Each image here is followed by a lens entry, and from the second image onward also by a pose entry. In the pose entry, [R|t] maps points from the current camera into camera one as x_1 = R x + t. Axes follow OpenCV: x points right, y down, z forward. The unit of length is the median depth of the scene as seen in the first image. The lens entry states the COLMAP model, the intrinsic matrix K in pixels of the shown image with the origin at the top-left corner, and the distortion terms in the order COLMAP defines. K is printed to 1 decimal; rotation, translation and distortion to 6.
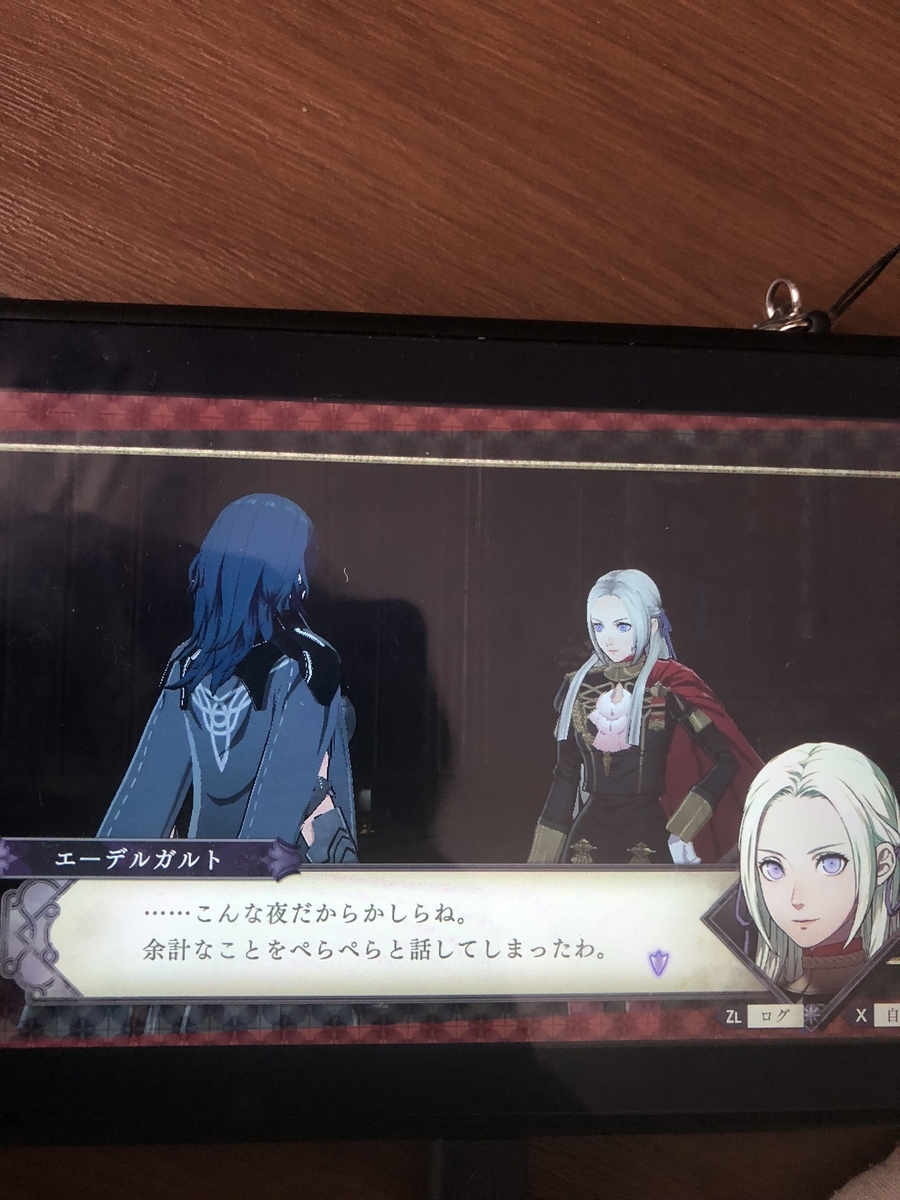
lens RADIAL K [[1063.6, 0, 463.8], [0, 1063.6, 587.4], [0, 0, 1]] dist [-0.043274, 0.009077]
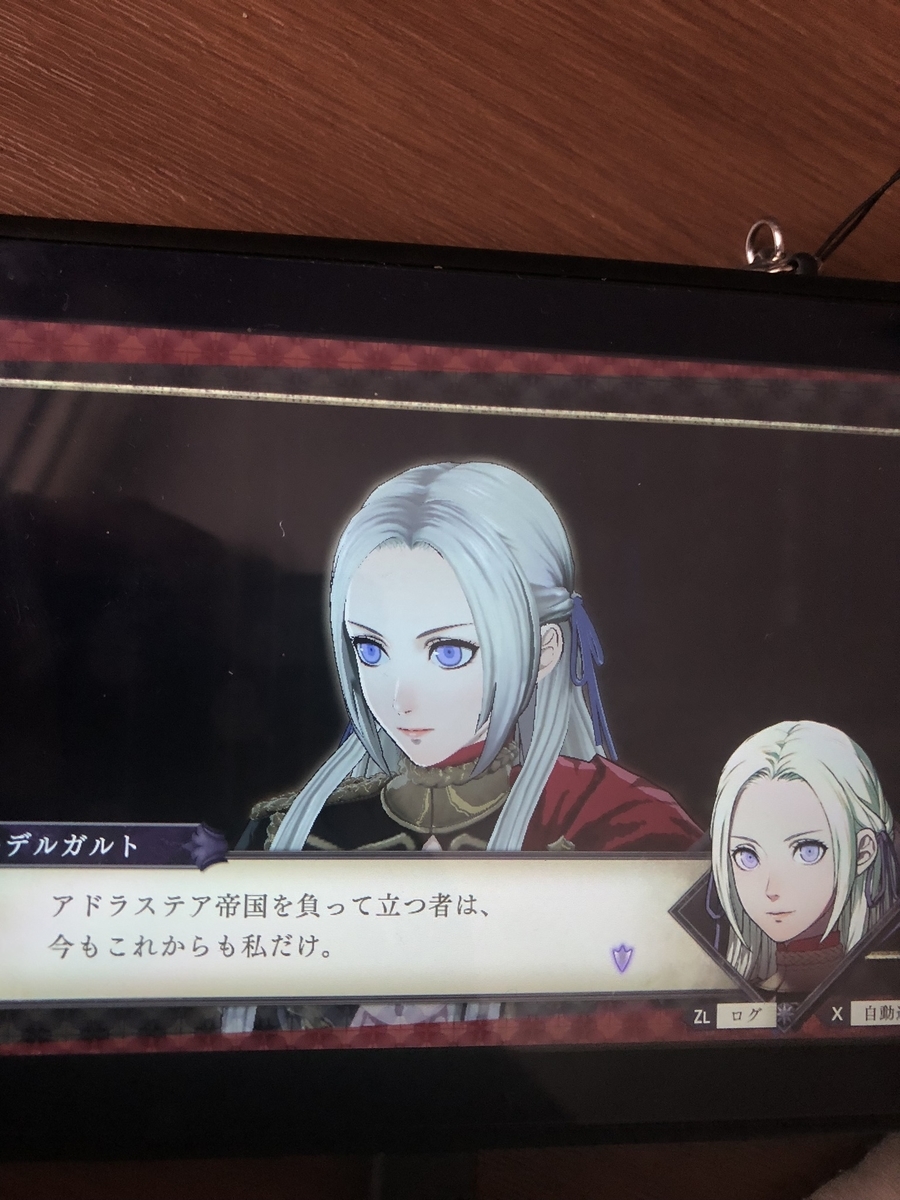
lens RADIAL K [[1063.6, 0, 470.6], [0, 1063.6, 600.5], [0, 0, 1]] dist [-0.043274, 0.009077]
pose [[0.998567, 0.013169, 0.051874, 0.001398], [-0.014458, 0.999594, 0.024559, 0.023860], [-0.051530, -0.025274, 0.998352, 0.098037]]
